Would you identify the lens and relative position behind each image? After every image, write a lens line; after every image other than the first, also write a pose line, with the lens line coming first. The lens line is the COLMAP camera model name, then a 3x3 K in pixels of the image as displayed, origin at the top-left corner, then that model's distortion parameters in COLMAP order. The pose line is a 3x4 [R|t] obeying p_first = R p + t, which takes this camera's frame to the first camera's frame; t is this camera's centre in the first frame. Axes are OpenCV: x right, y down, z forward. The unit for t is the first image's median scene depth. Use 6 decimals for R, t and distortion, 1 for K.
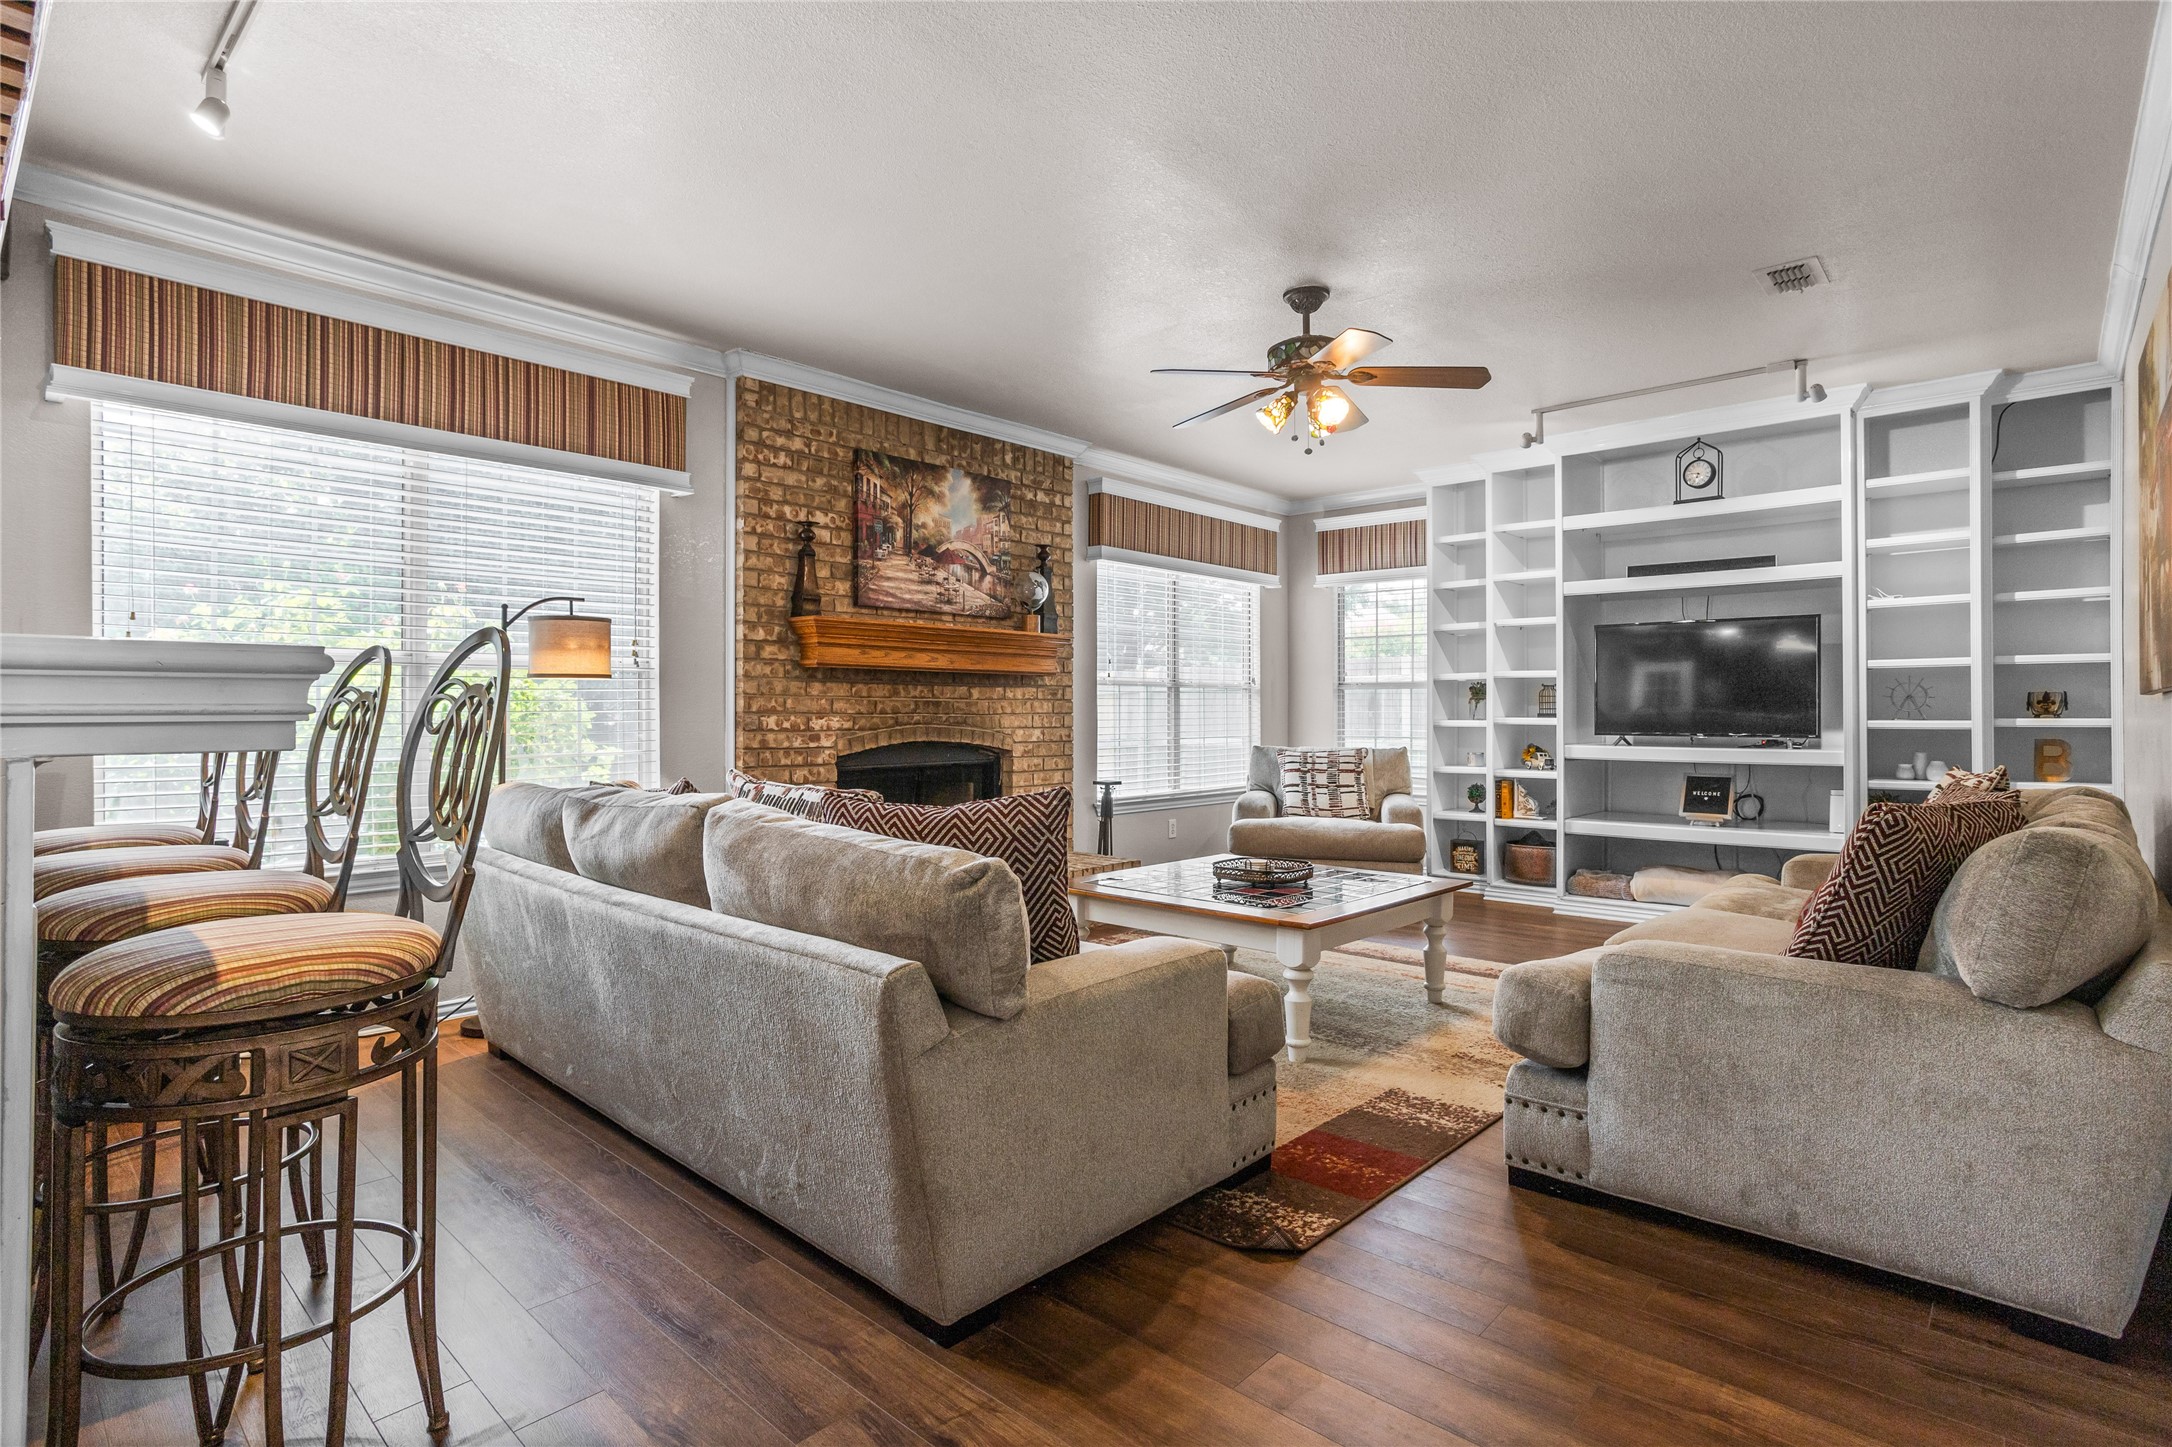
lens RADIAL K [[1069.7, 0, 1080.0], [0, 1069.7, 721.3], [0, 0, 1]] dist [-0.051405, 0.037720]
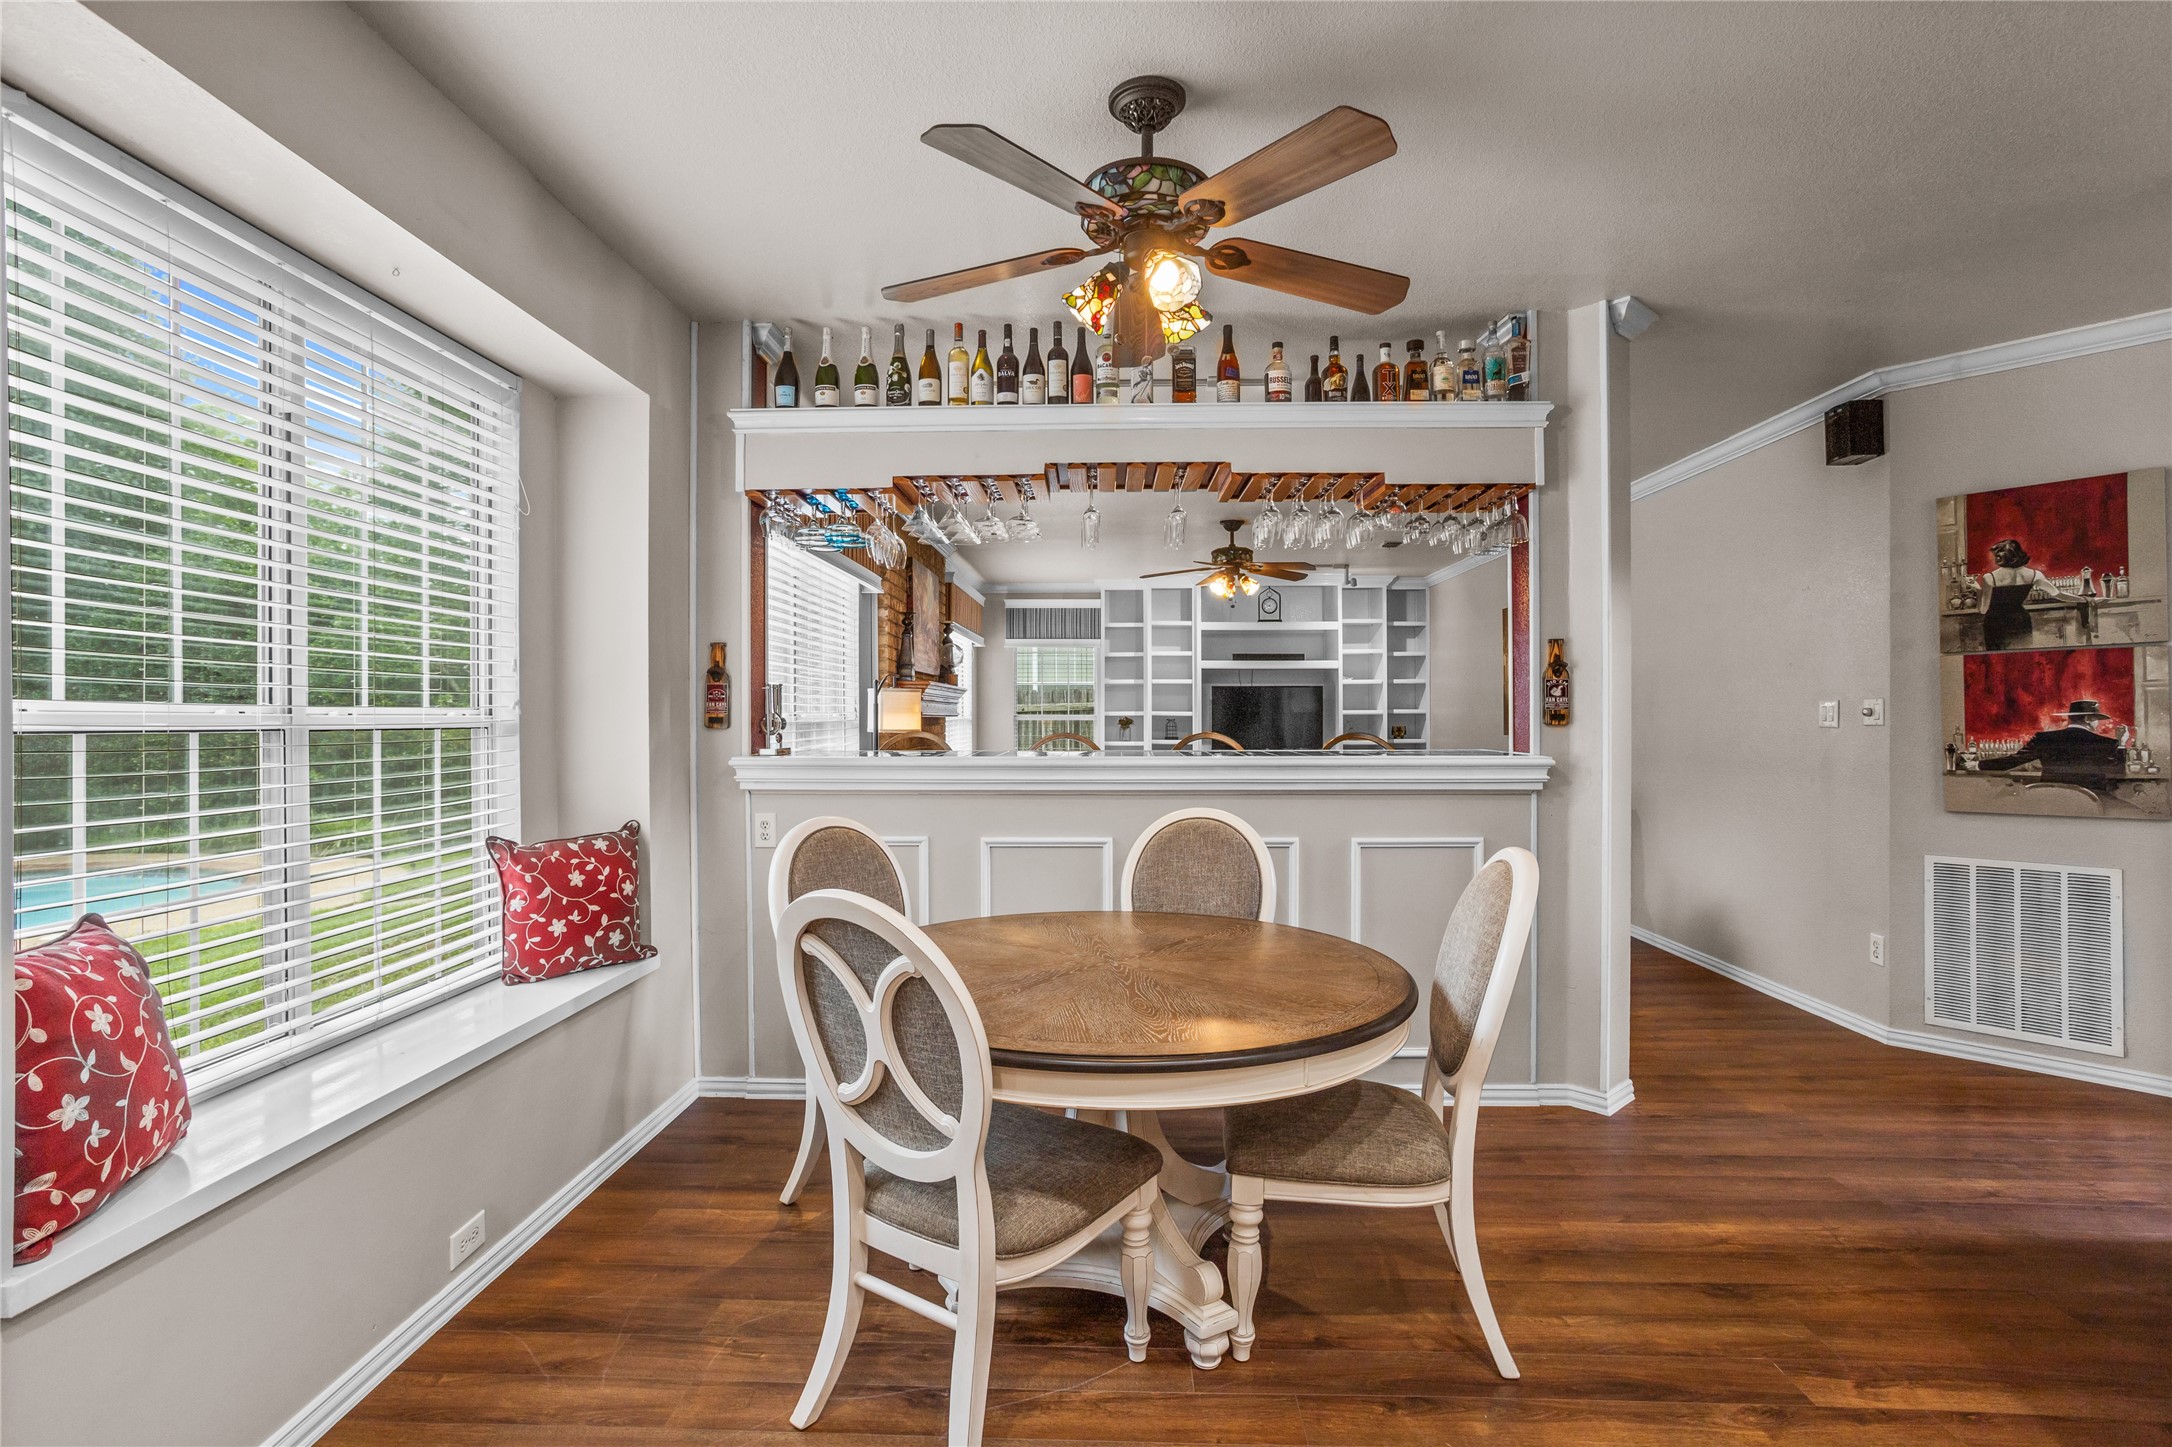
lens RADIAL K [[1069.7, 0, 1080.0], [0, 1069.7, 721.3], [0, 0, 1]] dist [-0.051405, 0.037720]
pose [[0.766493, -0.001279, 0.642251, -0.959668], [0.006138, 0.999967, -0.005335, -0.031368], [-0.642223, 0.008031, 0.766476, -0.226220]]
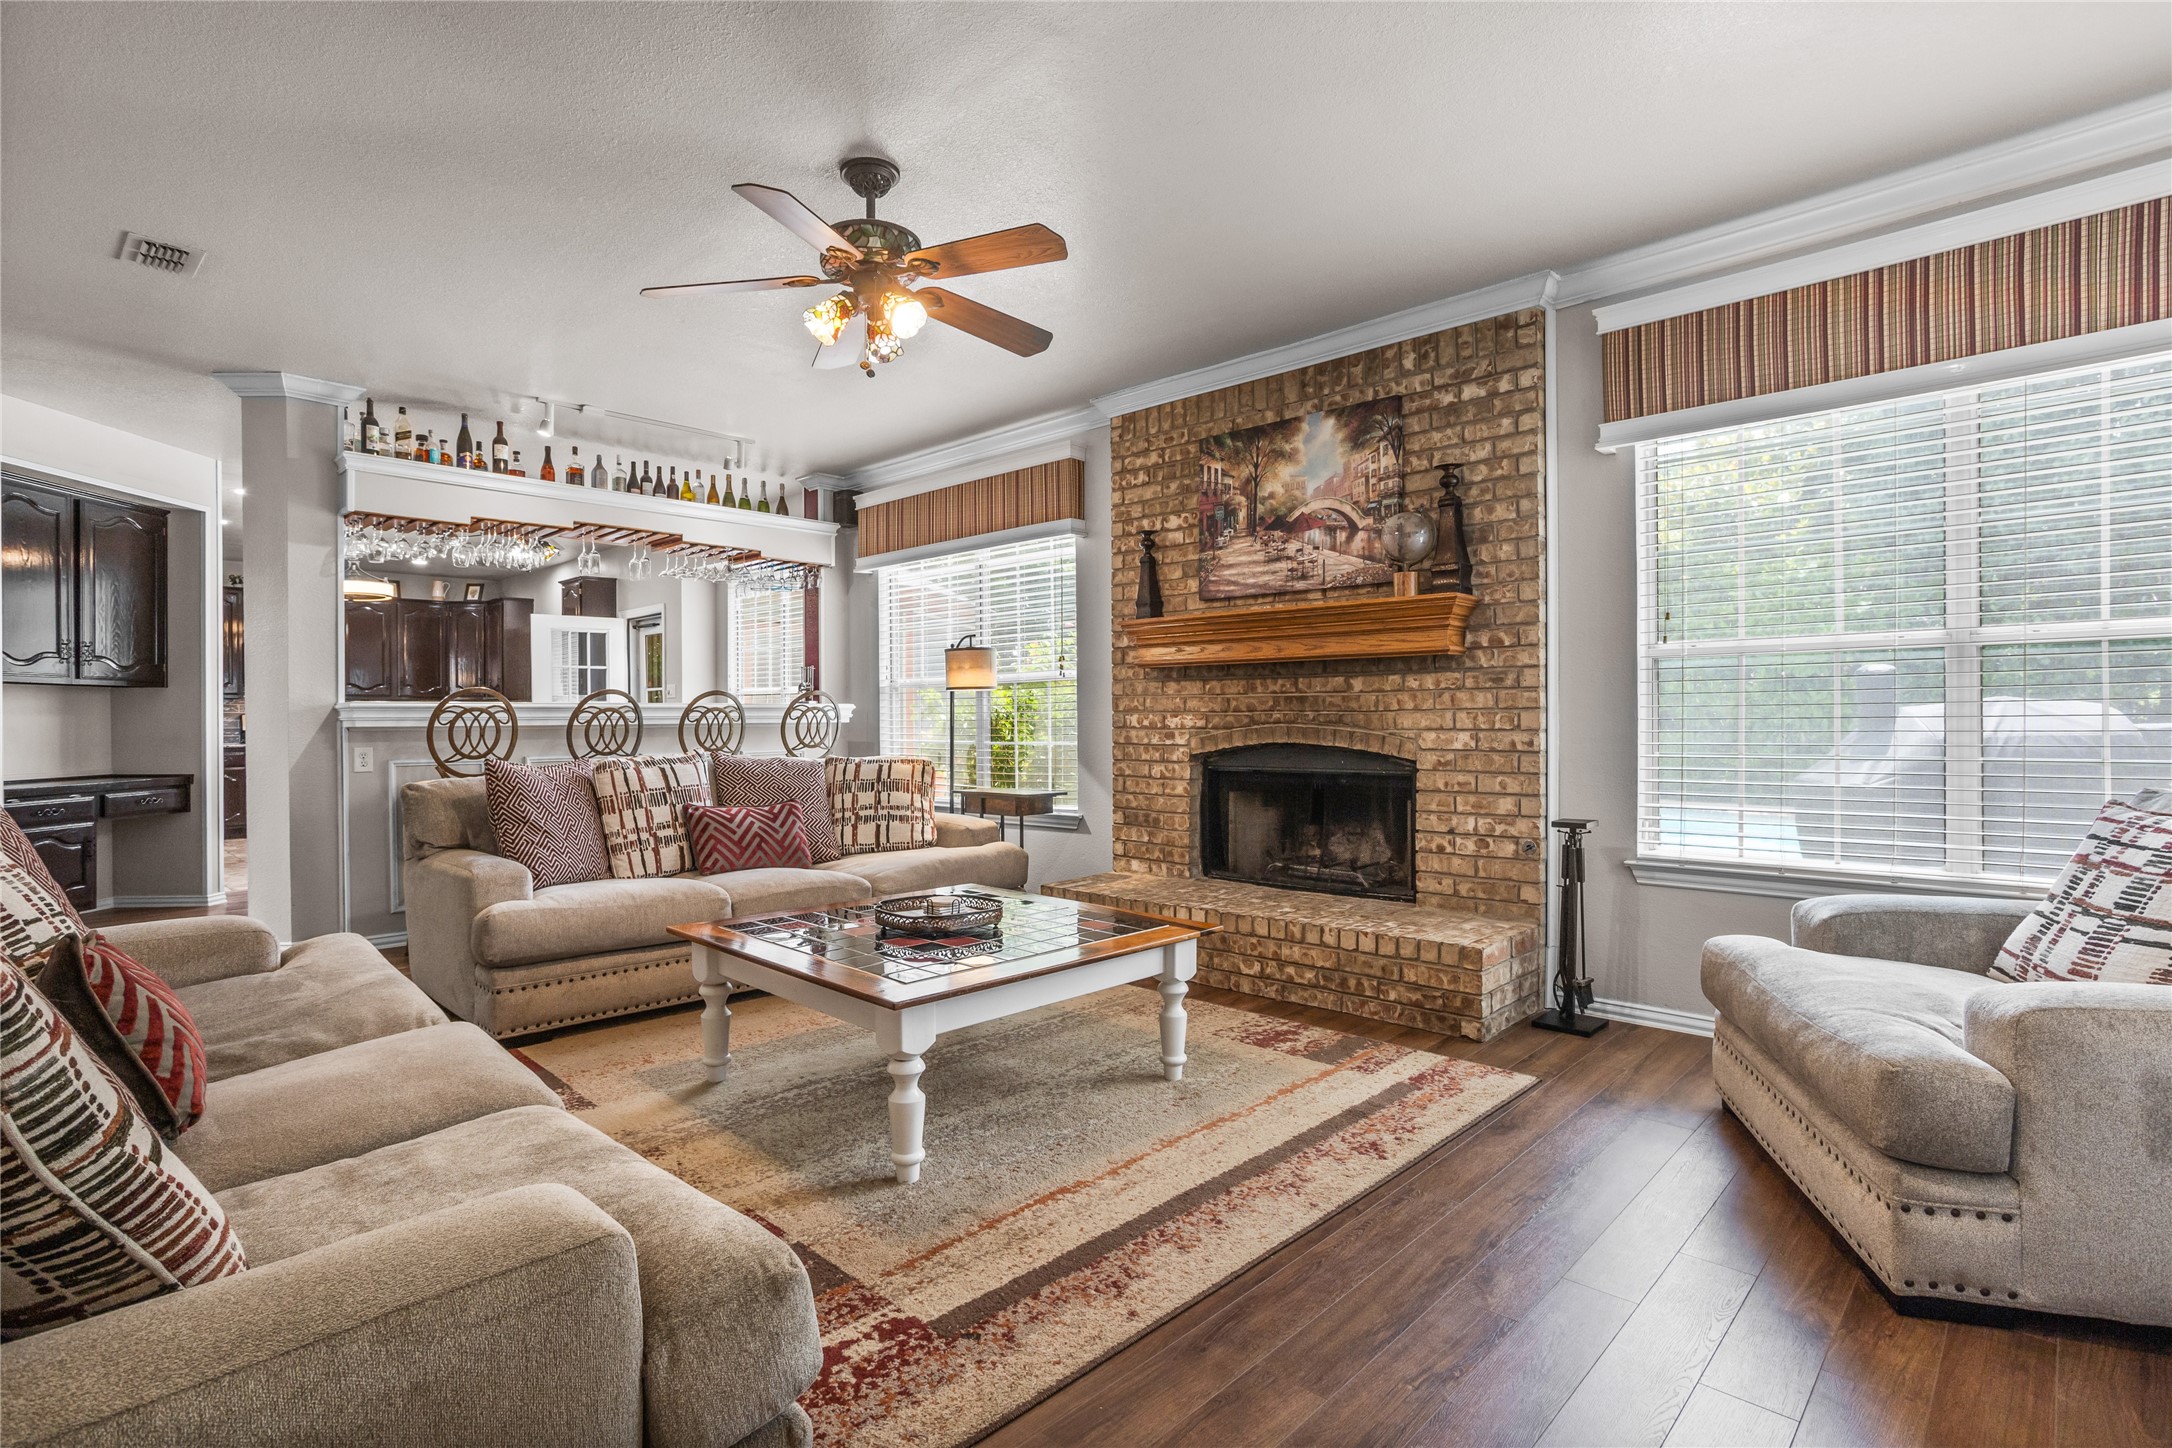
lens RADIAL K [[1069.7, 0, 1080.0], [0, 1069.7, 721.8], [0, 0, 1]] dist [-0.051405, 0.037720]
pose [[-0.016294, 0.005732, -0.999851, 0.735541], [-0.000619, 0.999983, 0.005743, -0.003441], [0.999867, 0.000712, -0.016290, 0.866336]]
